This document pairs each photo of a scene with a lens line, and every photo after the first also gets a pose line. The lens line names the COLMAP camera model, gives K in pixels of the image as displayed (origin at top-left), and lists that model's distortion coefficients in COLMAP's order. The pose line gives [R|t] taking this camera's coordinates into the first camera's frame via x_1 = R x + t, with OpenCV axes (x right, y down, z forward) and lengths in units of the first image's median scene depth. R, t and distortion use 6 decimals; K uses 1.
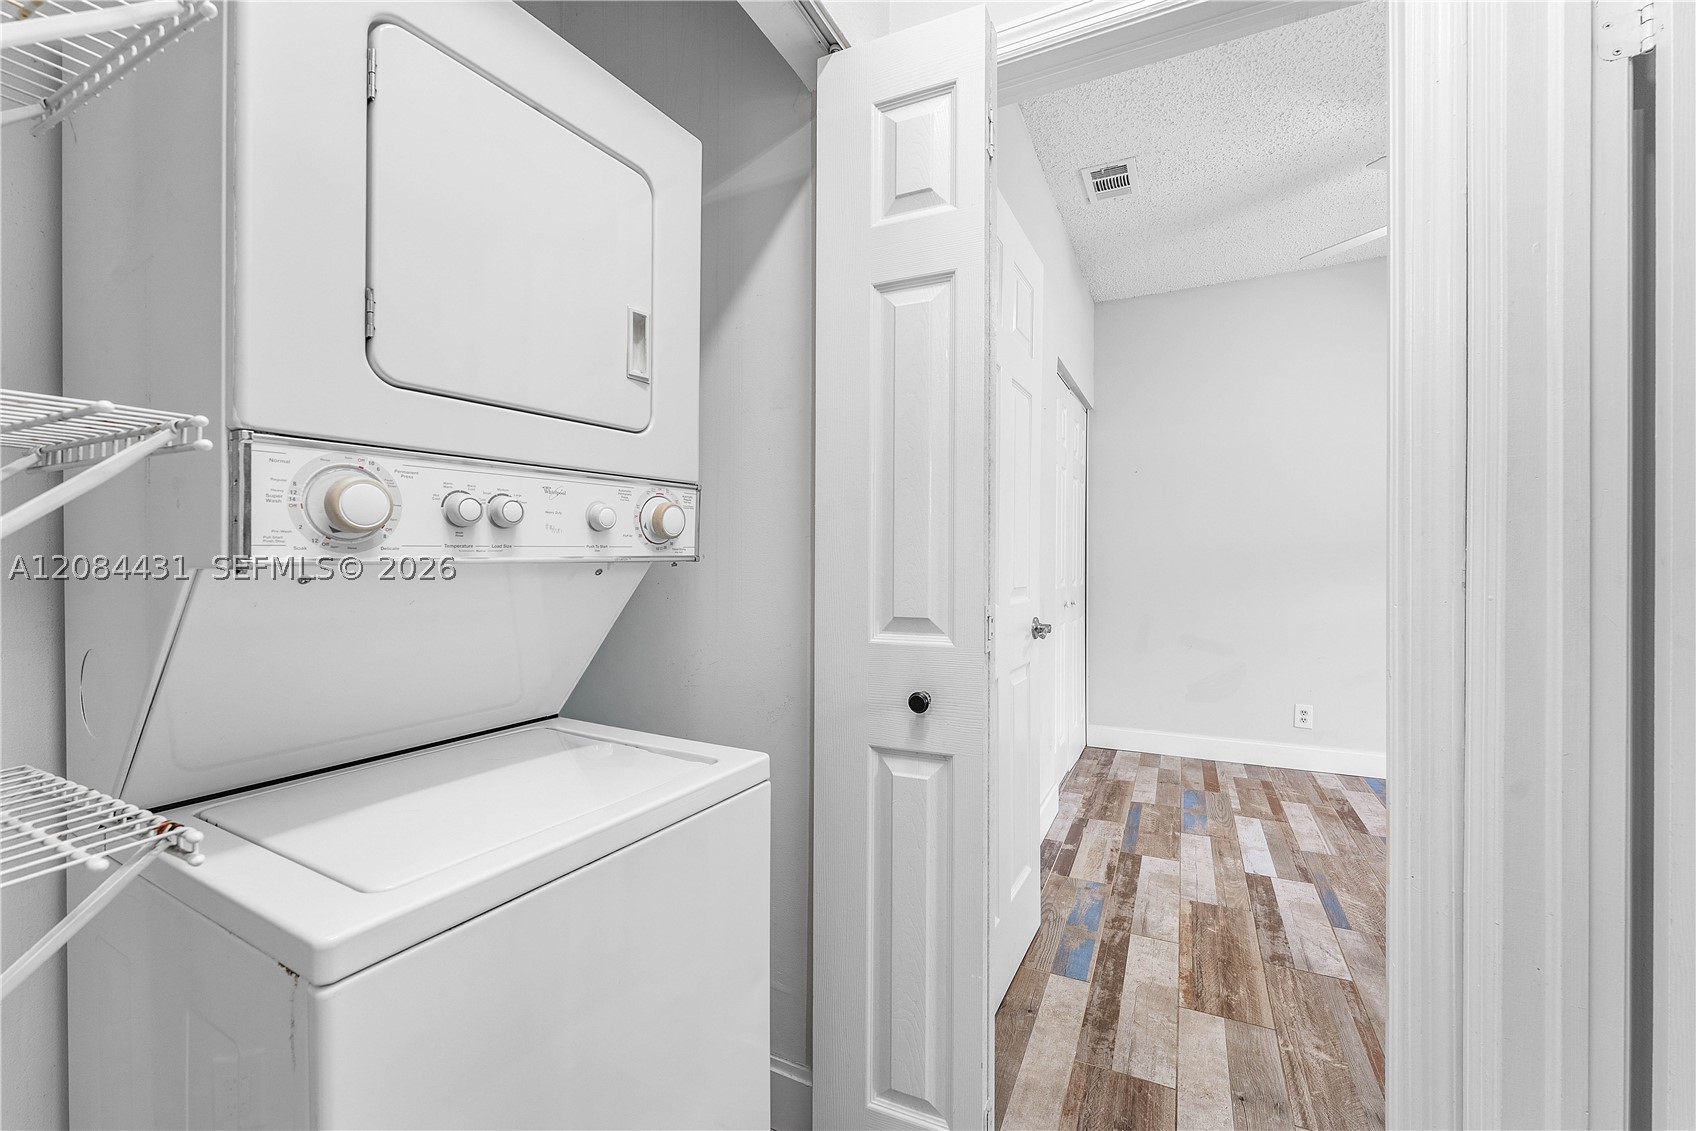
lens RADIAL K [[688.1, 0, 866.6], [0, 688.1, 560.0], [0, 0, 1]] dist [-0.000438, -0.000264]
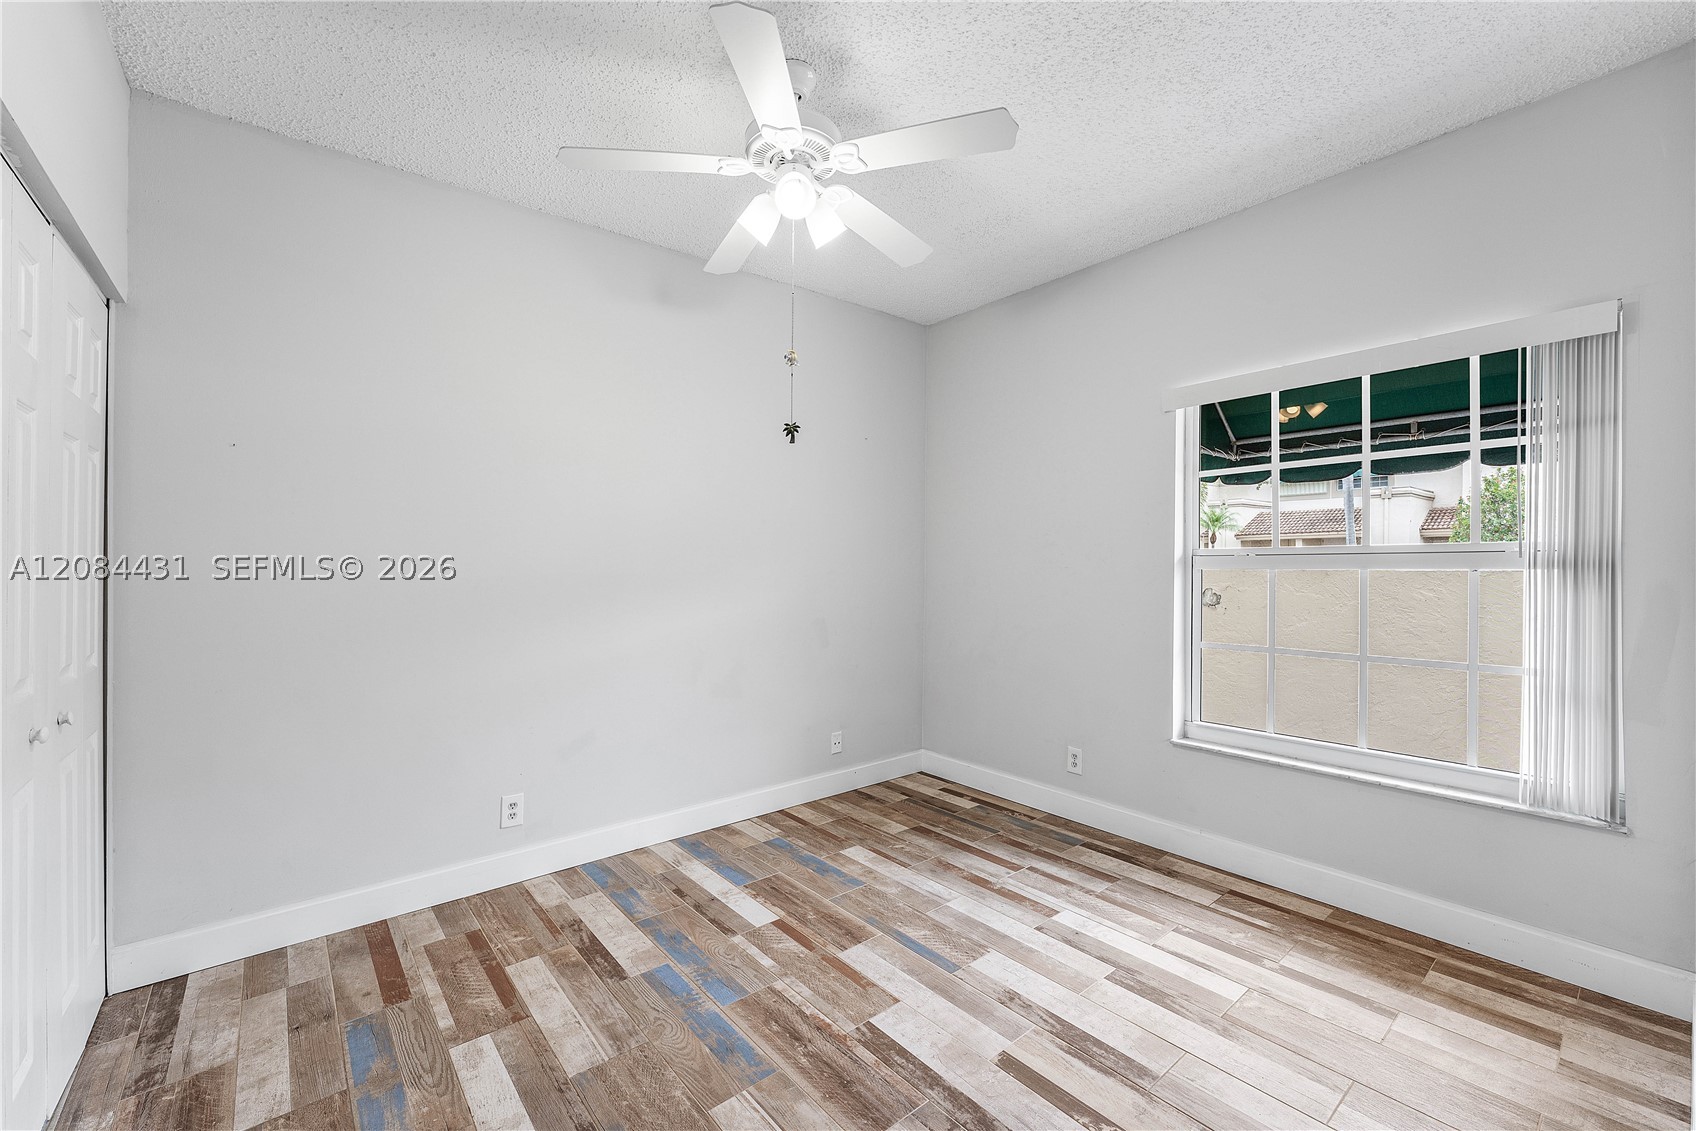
lens RADIAL K [[707.4, 0, 848.0], [0, 707.4, 565.5], [0, 0, 1]] dist [-0.000396, -0.000689]
pose [[0.440459, 0.000263, 0.897773, 0.123346], [-0.002235, 0.999997, 0.000803, -0.039591], [-0.897770, -0.002360, 0.440458, 0.373809]]
